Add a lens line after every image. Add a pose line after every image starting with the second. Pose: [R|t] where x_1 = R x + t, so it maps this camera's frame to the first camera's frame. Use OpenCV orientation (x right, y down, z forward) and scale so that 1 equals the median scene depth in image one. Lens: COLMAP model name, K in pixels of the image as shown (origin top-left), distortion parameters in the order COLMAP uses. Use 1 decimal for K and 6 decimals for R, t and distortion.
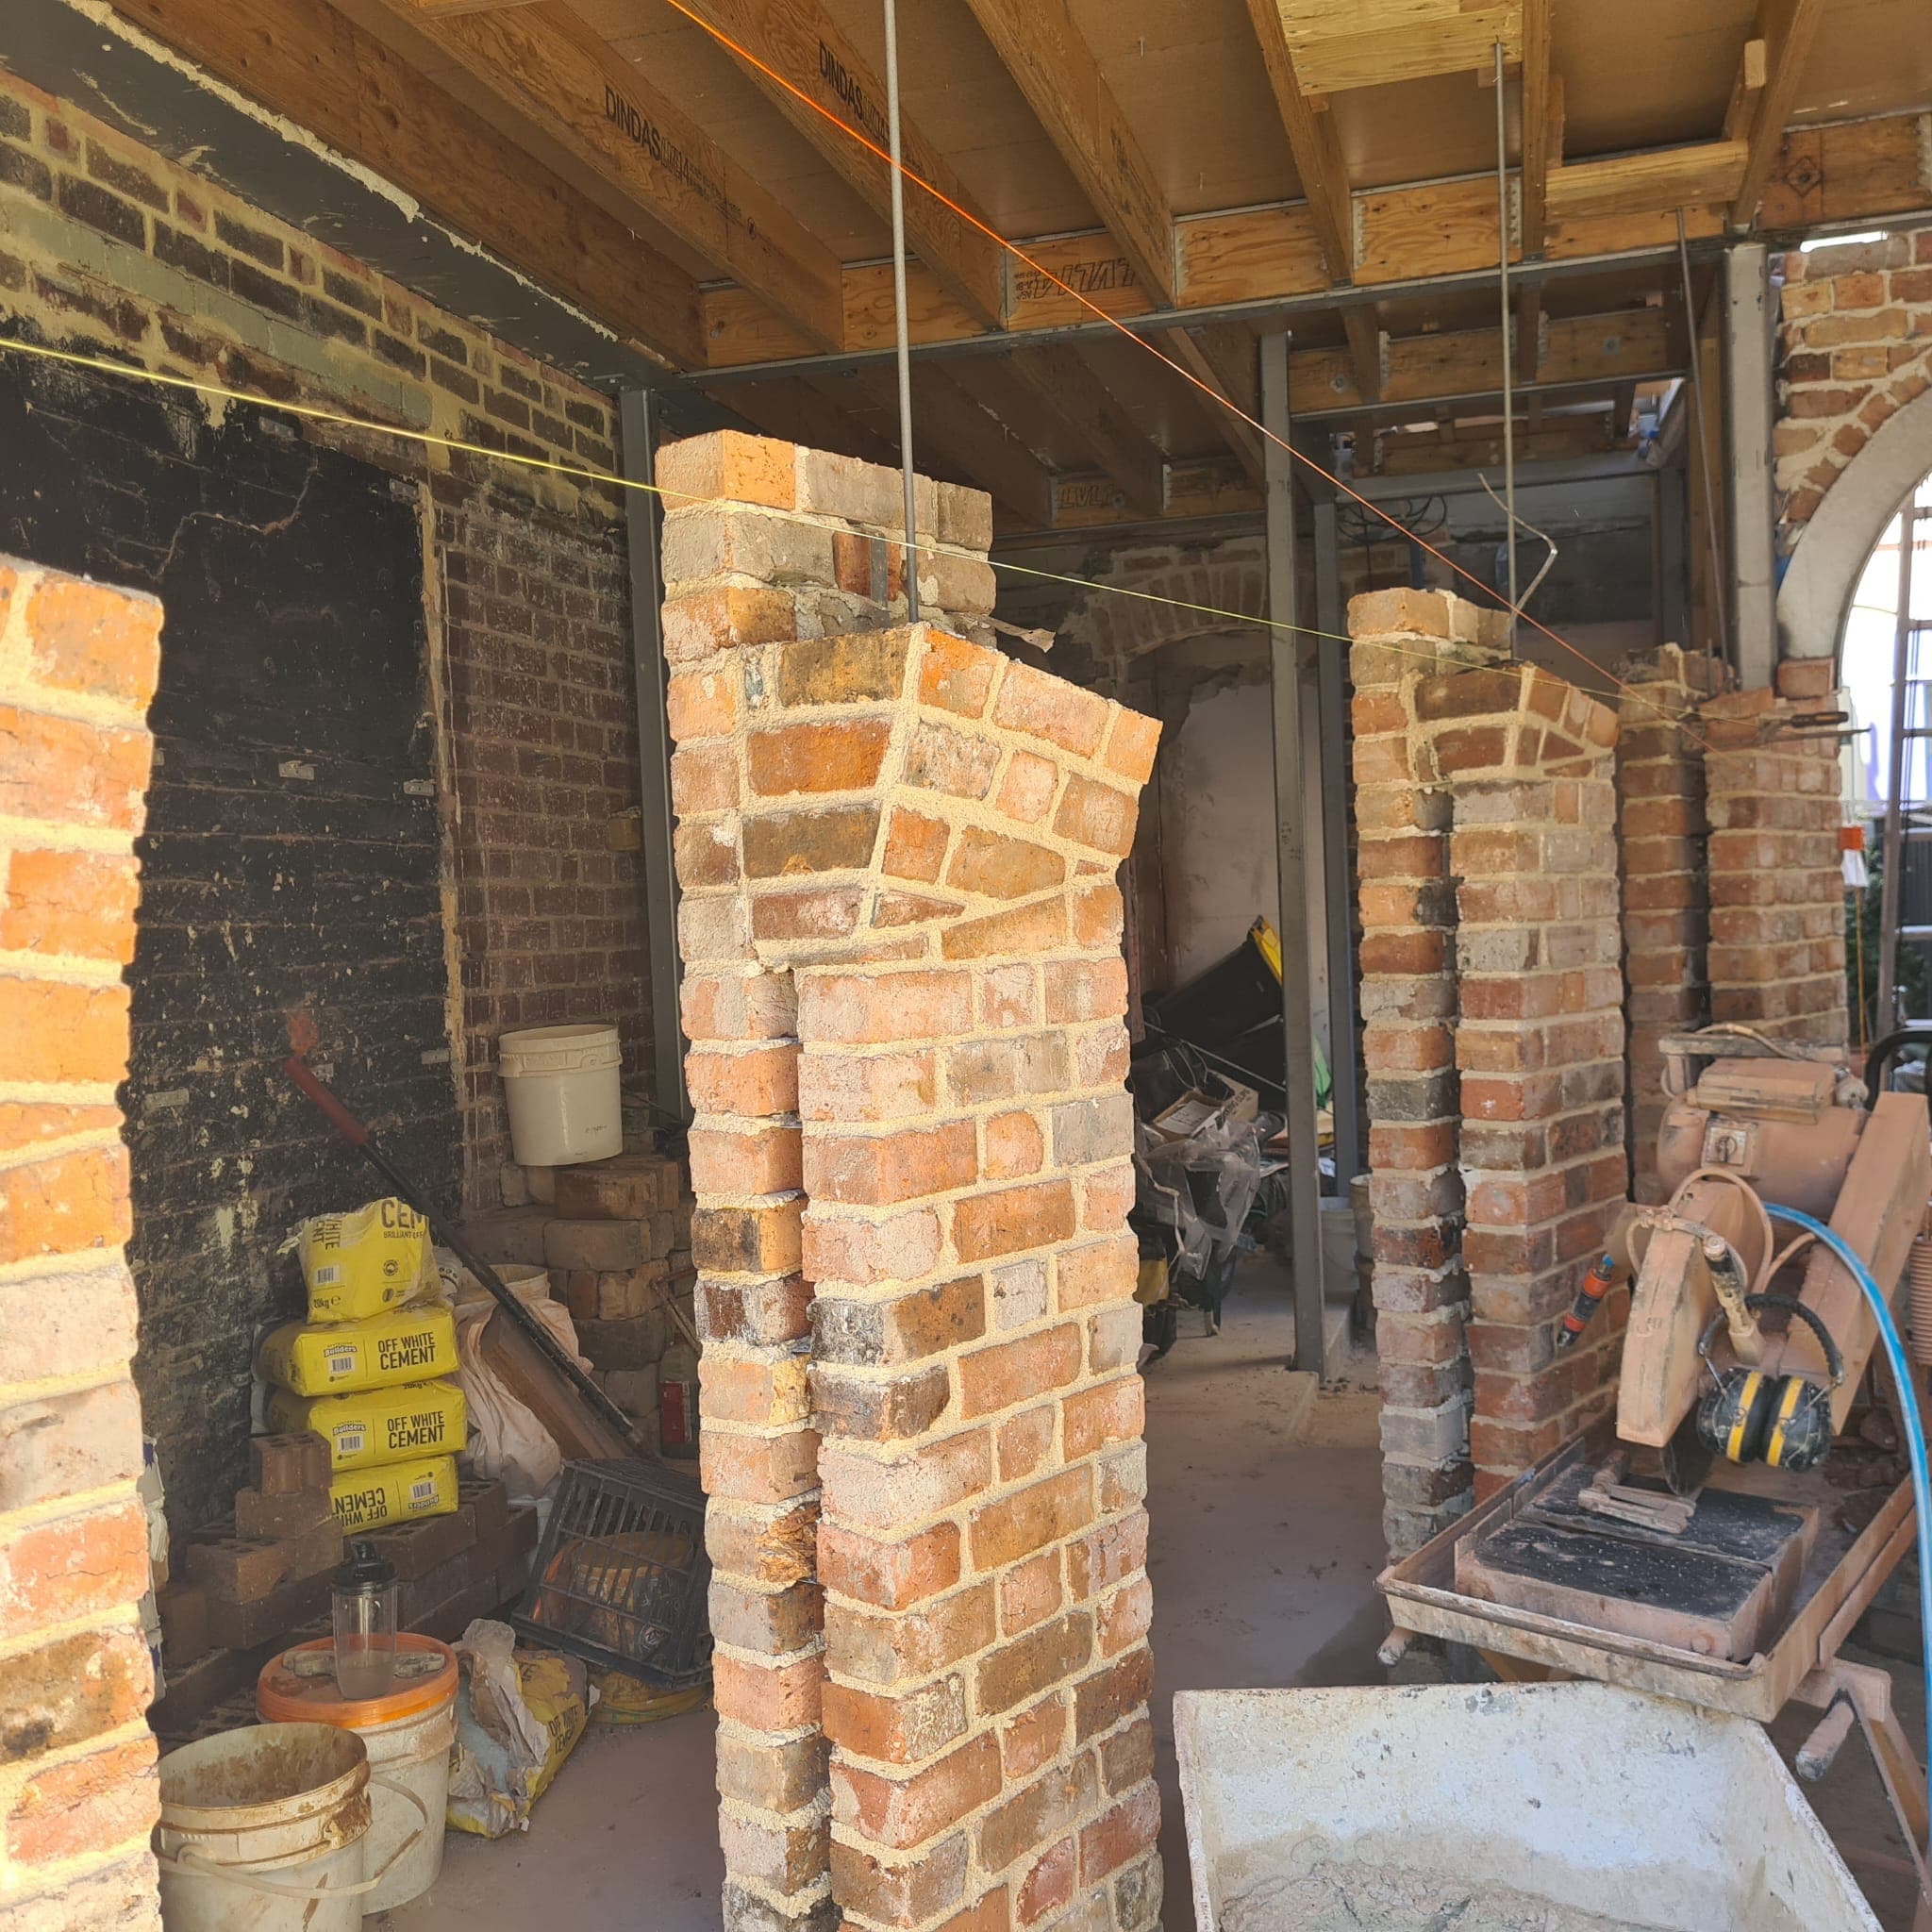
lens RADIAL K [[1951.9, 0, 966.0], [0, 1951.9, 966.0], [0, 0, 1]] dist [0.071391, -0.037712]
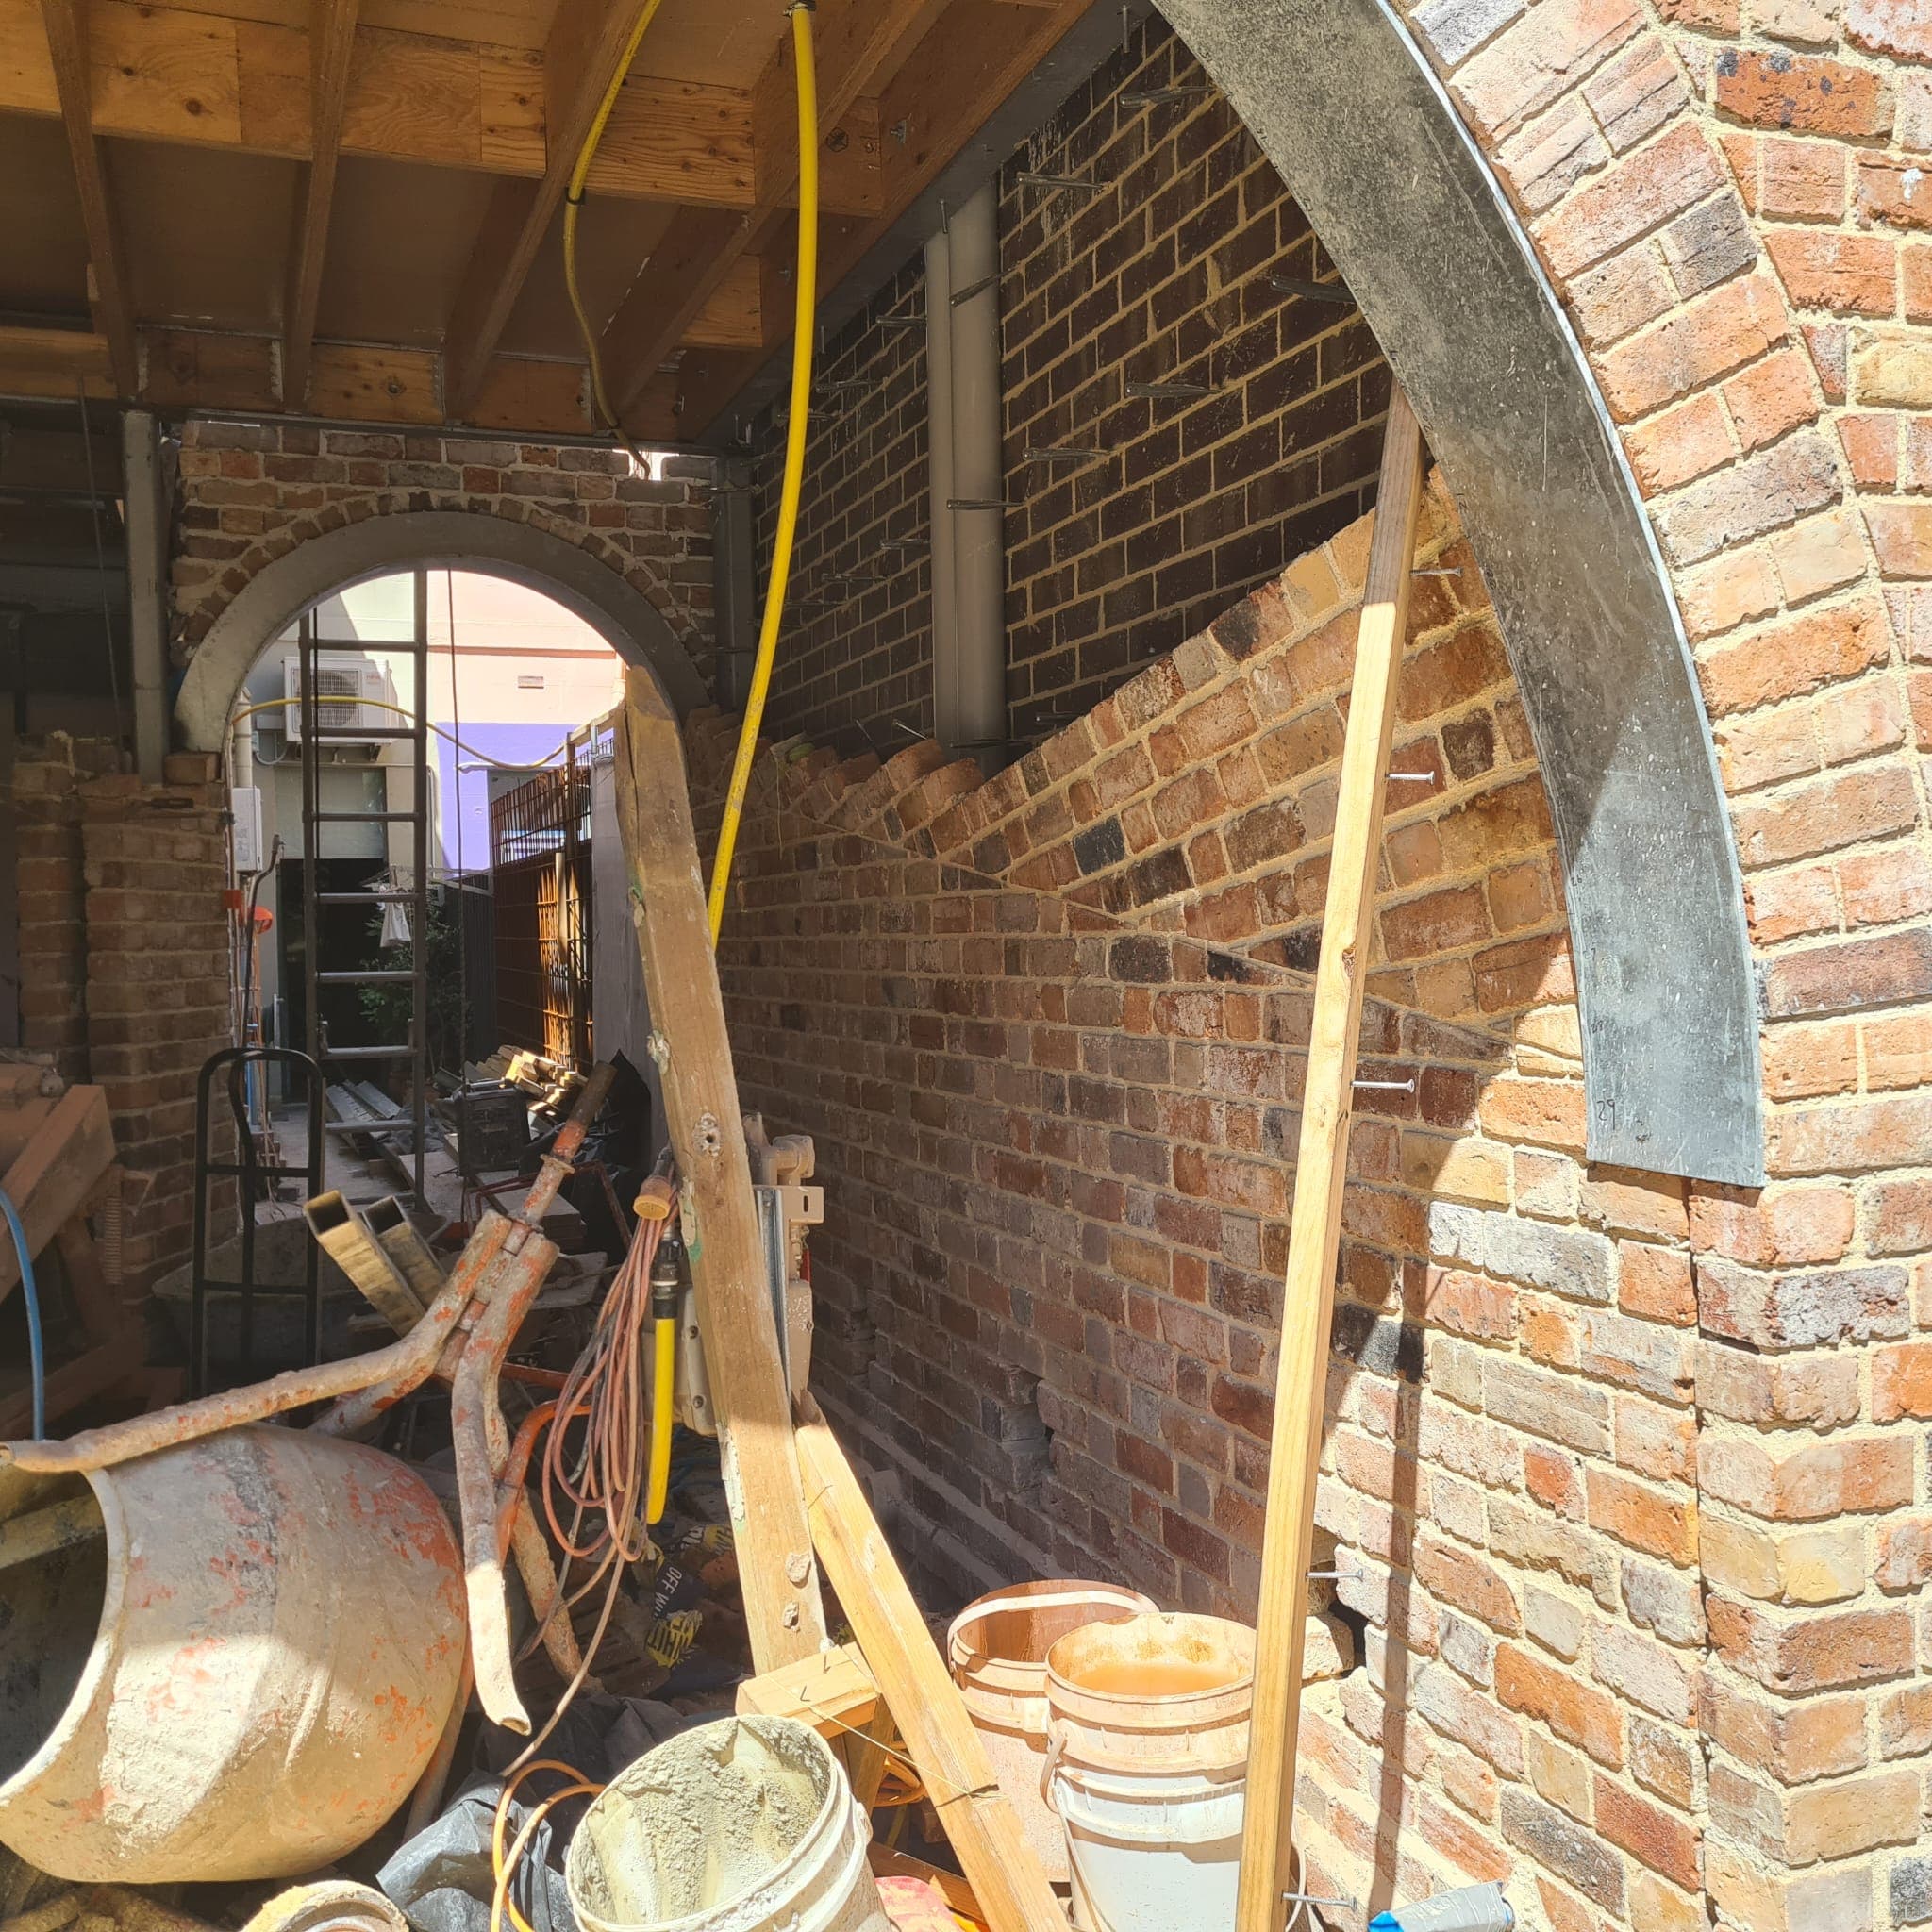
lens RADIAL K [[1951.9, 0, 966.0], [0, 1951.9, 966.0], [0, 0, 1]] dist [0.071391, -0.037712]
pose [[0.811930, 0.012830, 0.583614, 0.099384], [0.002355, 0.999678, -0.025253, 0.010569], [-0.583750, 0.021878, 0.811639, -0.282982]]
